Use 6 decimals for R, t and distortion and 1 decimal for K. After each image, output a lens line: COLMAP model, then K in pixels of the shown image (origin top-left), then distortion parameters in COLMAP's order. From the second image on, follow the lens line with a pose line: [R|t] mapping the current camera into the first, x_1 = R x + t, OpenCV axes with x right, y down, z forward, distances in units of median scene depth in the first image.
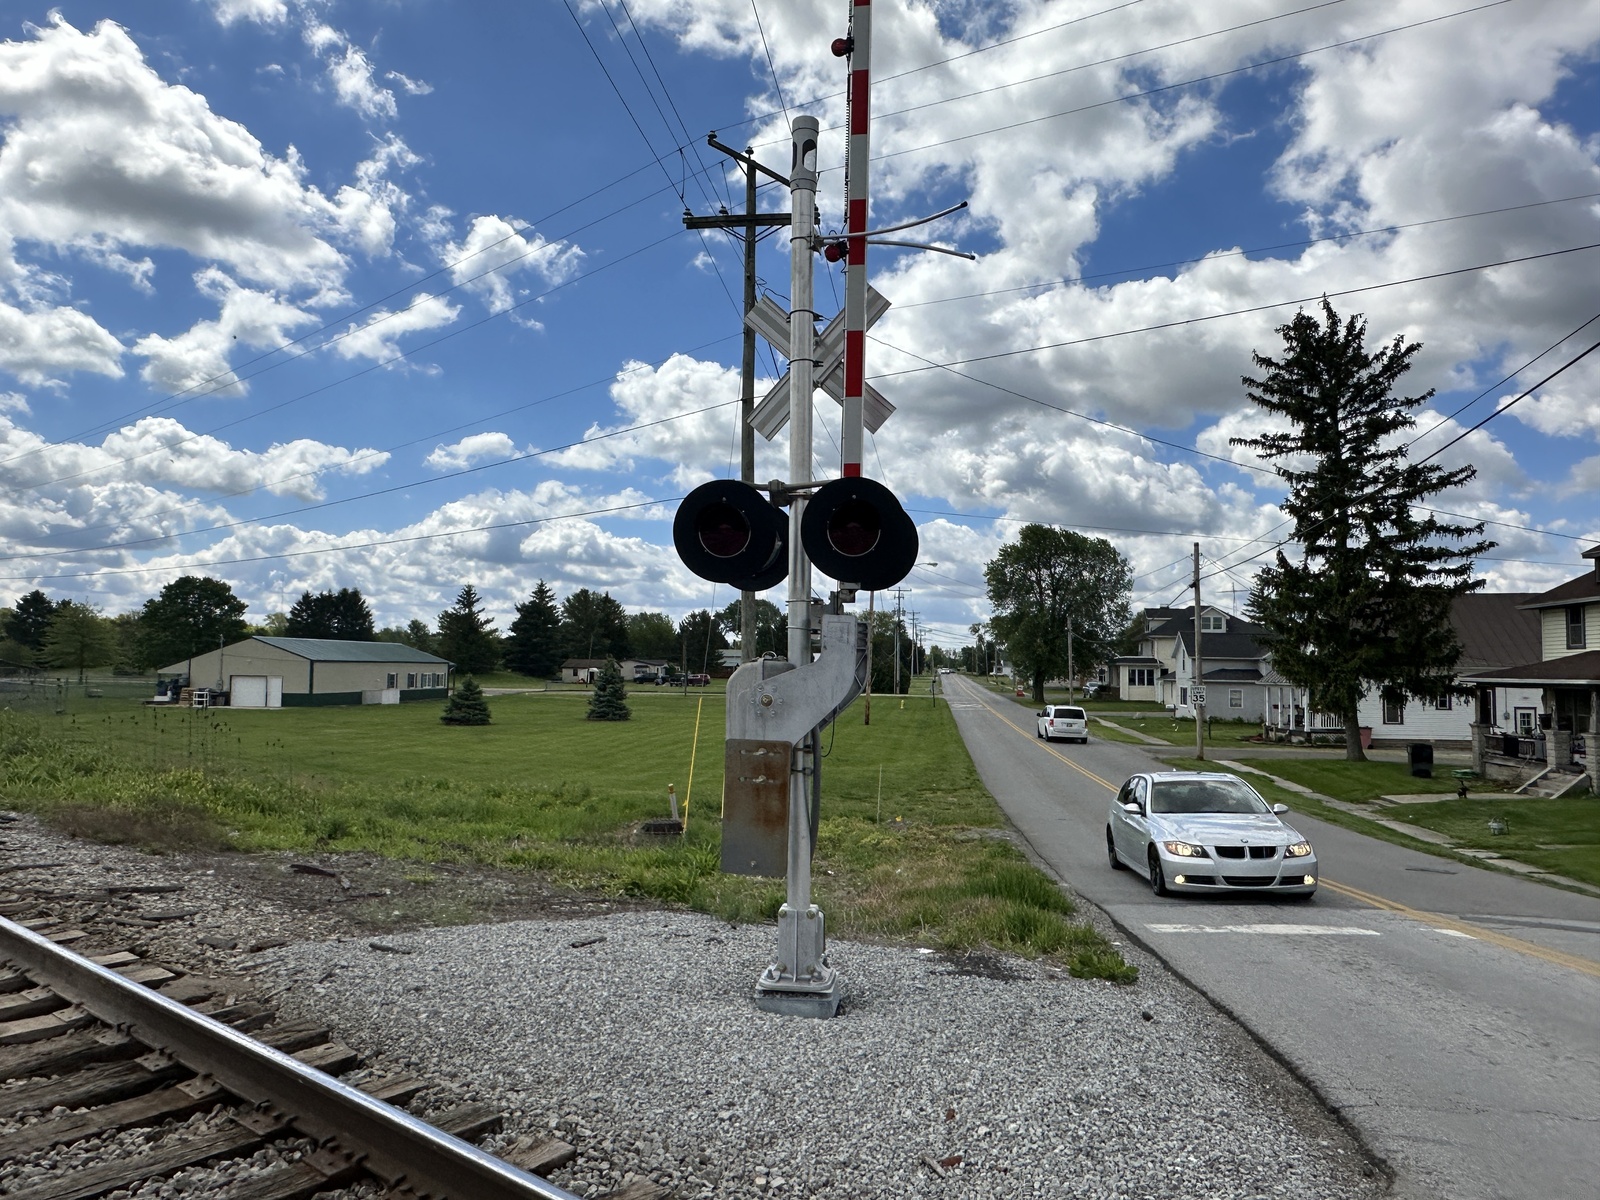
lens RADIAL K [[1069.9, 0, 812.1], [0, 1069.9, 603.0], [0, 0, 1]] dist [-0.030553, 0.002988]
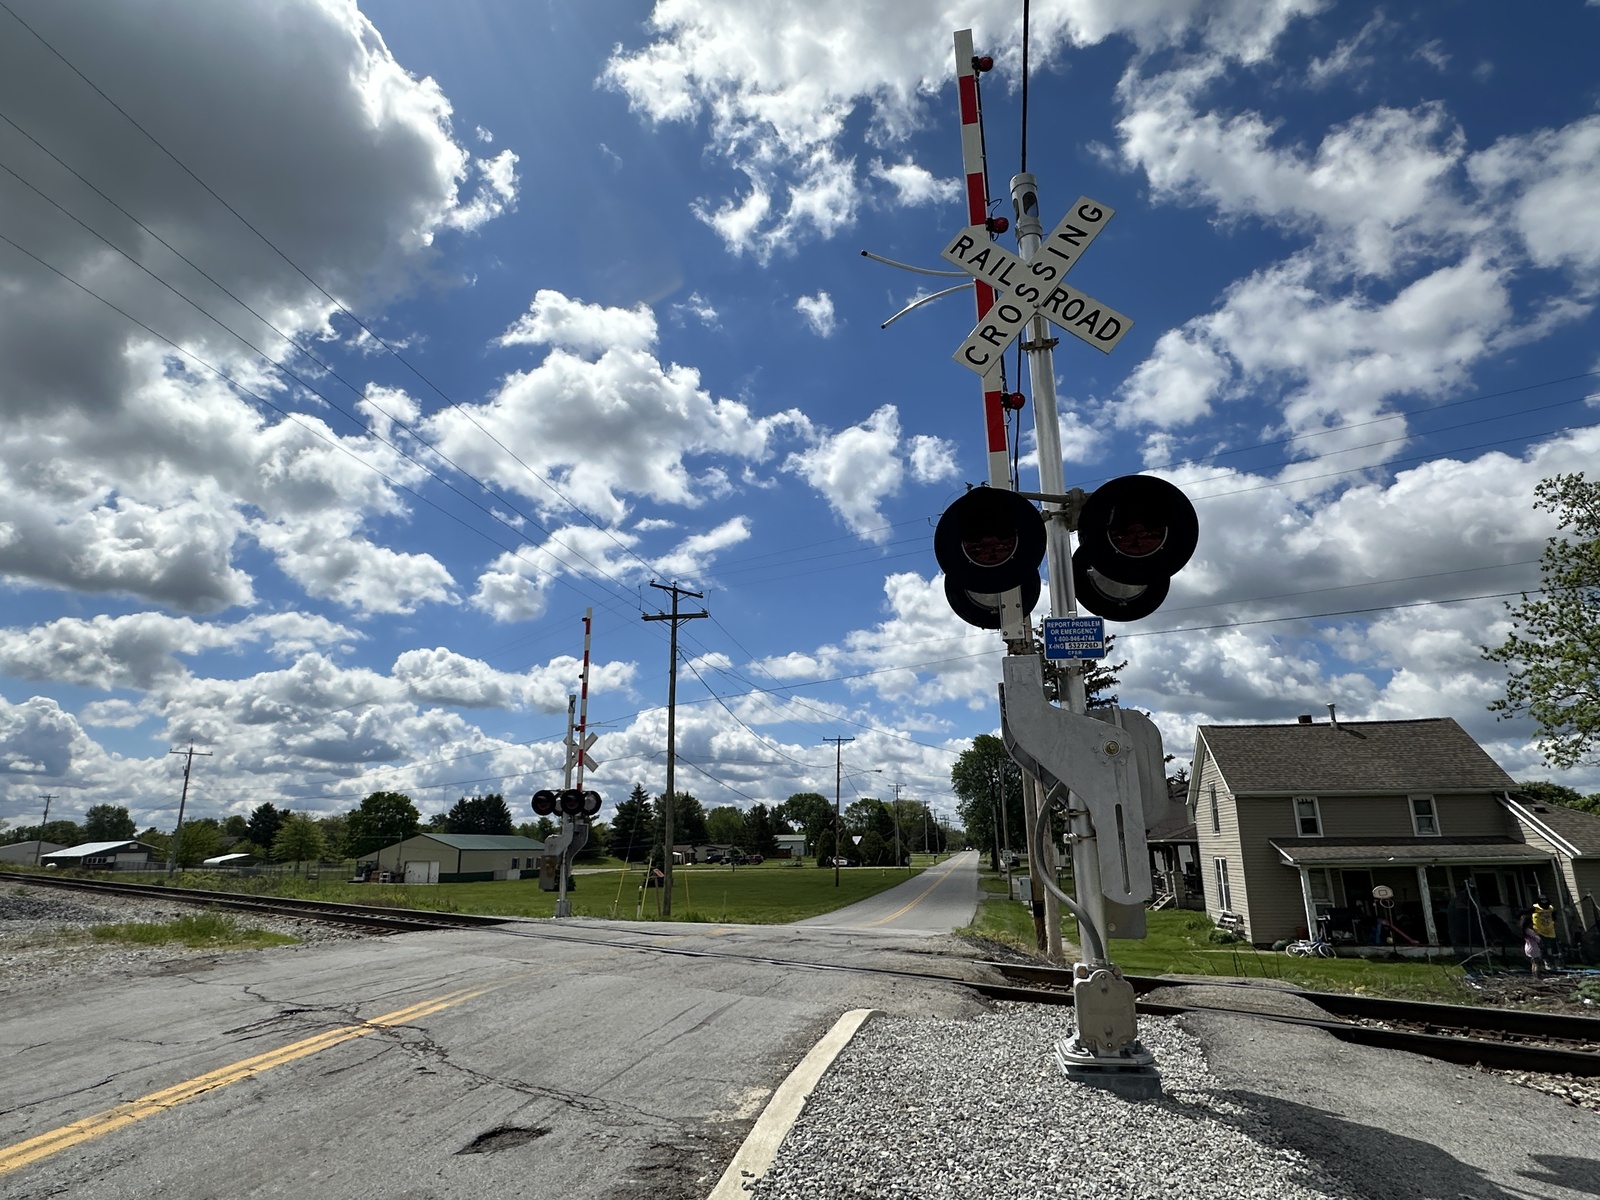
lens RADIAL K [[870.0, 0, 800.1], [0, 870.0, 631.1], [0, 0, 1]] dist [0.007044, -0.001305]
pose [[0.996341, -0.041014, -0.074978, 0.100338], [0.026430, 0.982185, -0.186050, -0.005659], [0.081273, 0.183387, 0.979675, -0.197487]]
